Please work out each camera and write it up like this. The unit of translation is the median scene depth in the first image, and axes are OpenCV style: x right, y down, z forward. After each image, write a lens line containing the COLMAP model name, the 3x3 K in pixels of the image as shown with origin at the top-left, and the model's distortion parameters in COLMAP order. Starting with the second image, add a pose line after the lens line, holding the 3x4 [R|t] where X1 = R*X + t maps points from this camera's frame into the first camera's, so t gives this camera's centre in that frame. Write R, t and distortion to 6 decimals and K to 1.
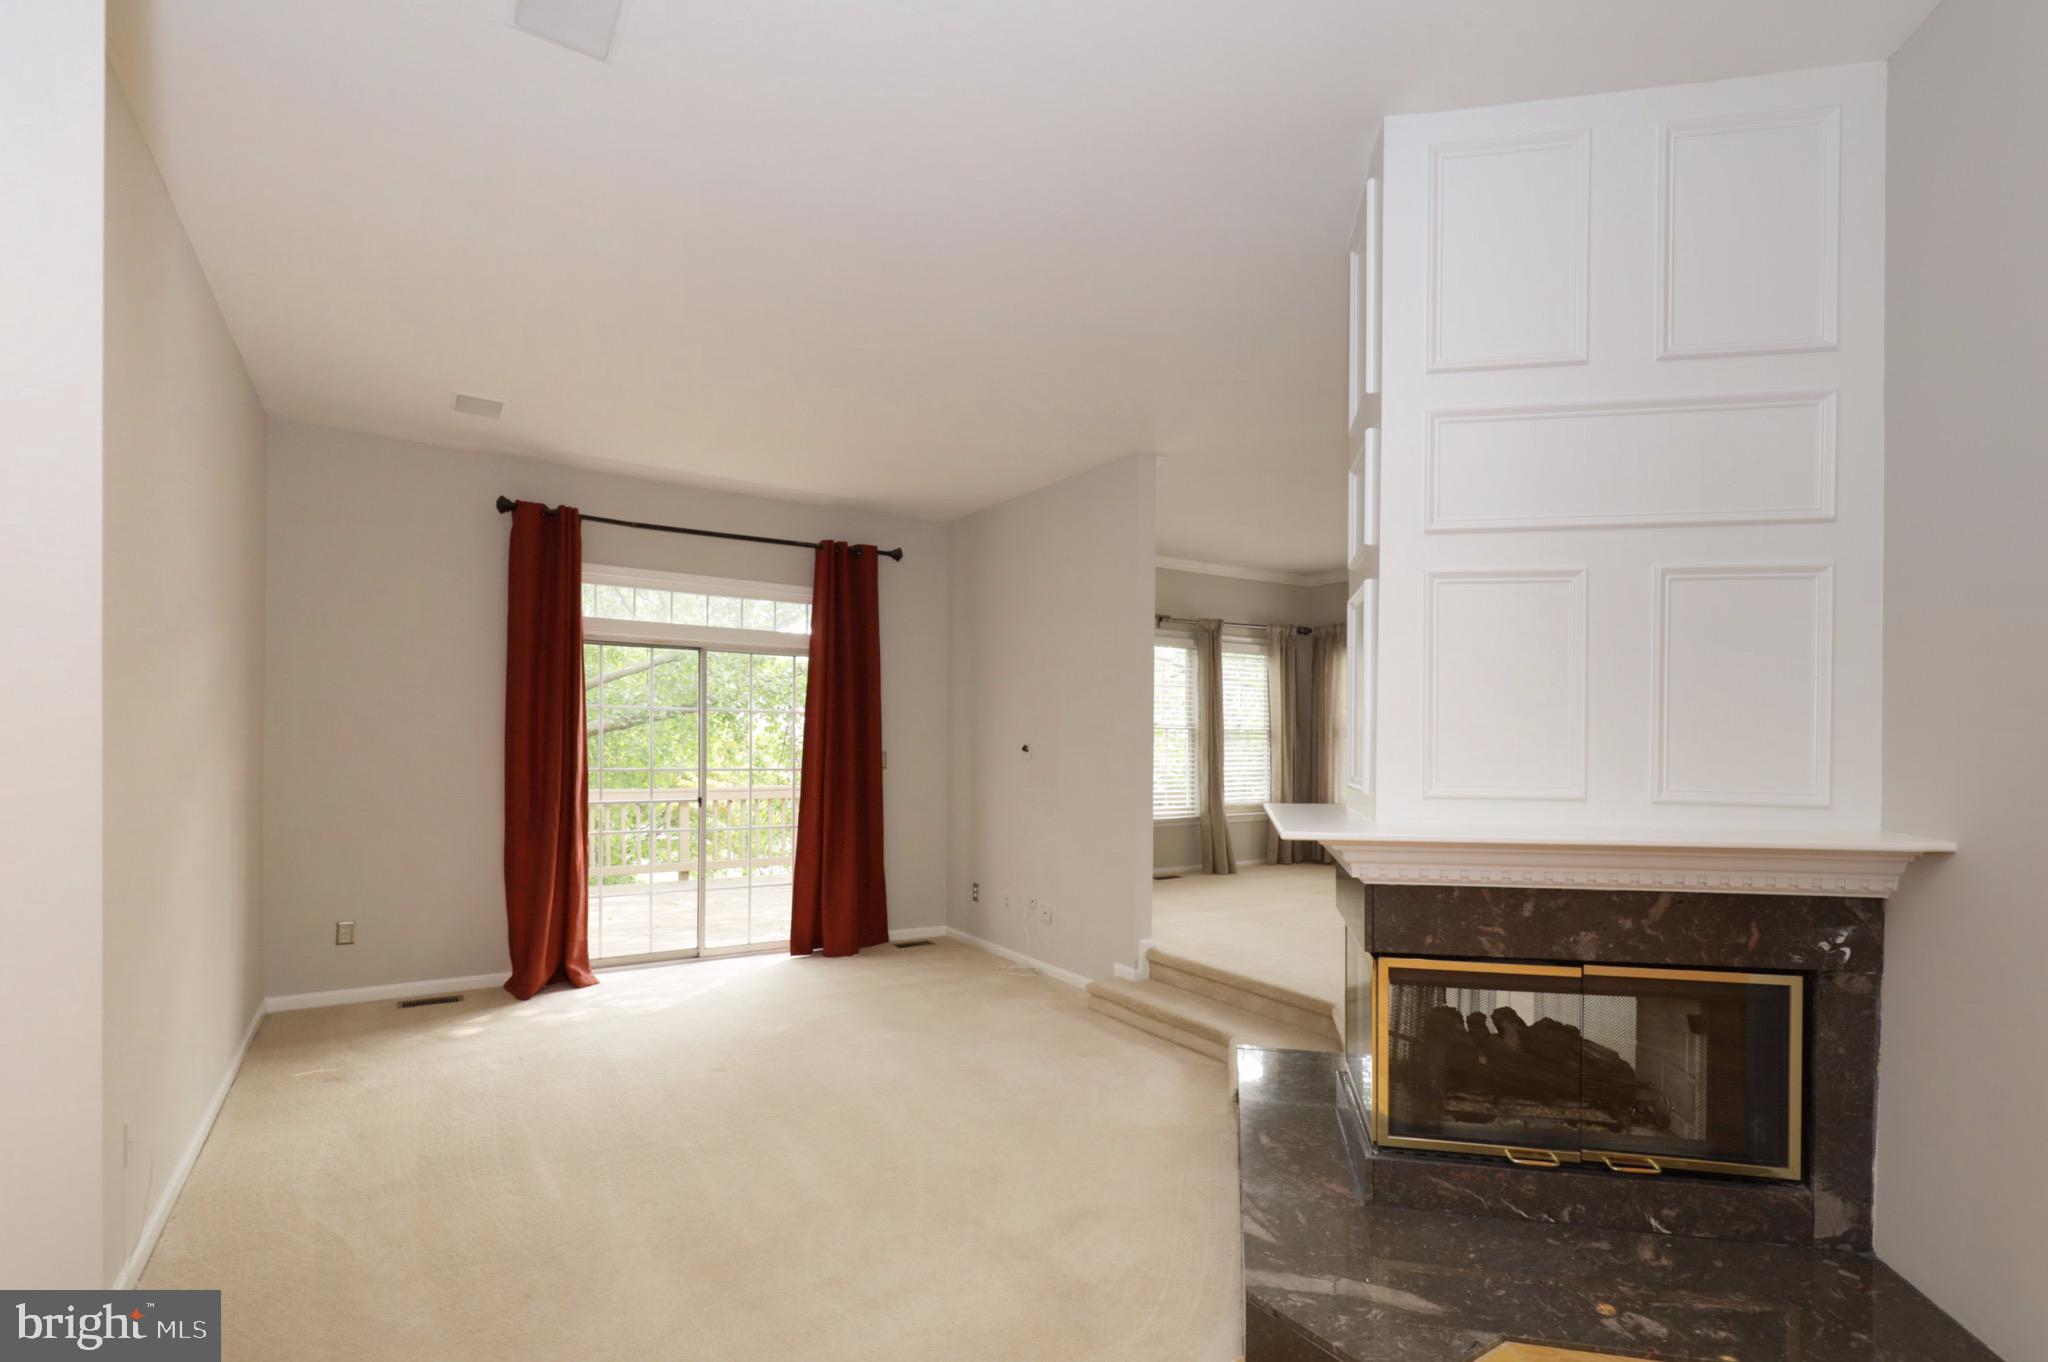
lens RADIAL K [[911.9, 0, 1026.3], [0, 911.9, 751.2], [0, 0, 1]] dist [0.001745, 0.000143]
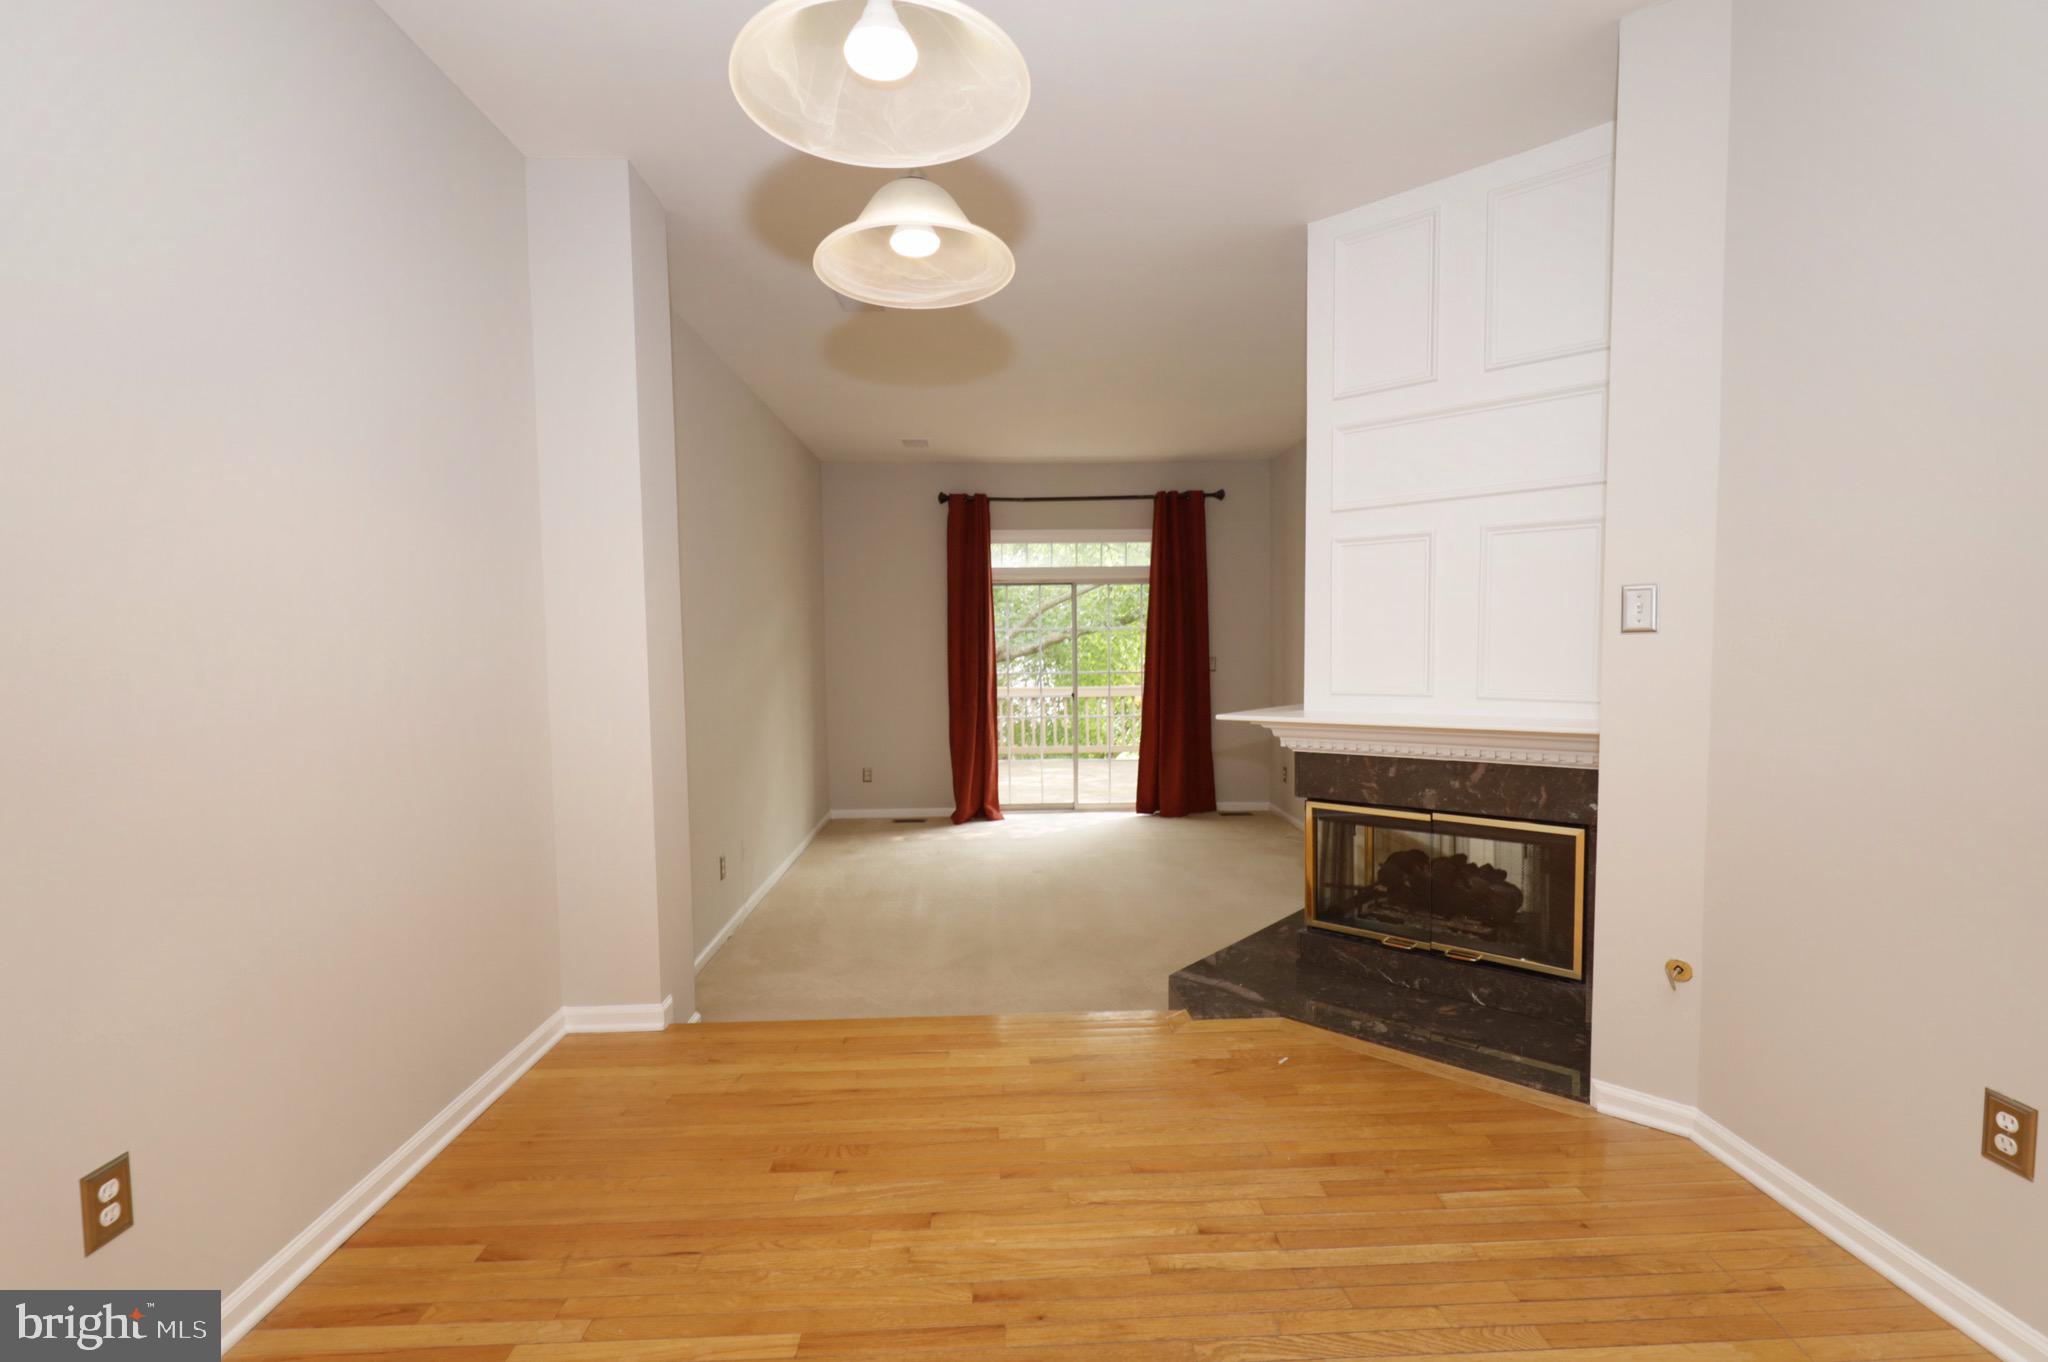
lens RADIAL K [[915.4, 0, 1028.9], [0, 915.4, 695.7], [0, 0, 1]] dist [-0.000538, -0.000059]
pose [[0.849182, 0.006802, -0.528056, 0.343643], [0.019725, 0.998811, 0.044587, -0.009281], [0.527732, -0.048279, 0.848038, -0.217360]]
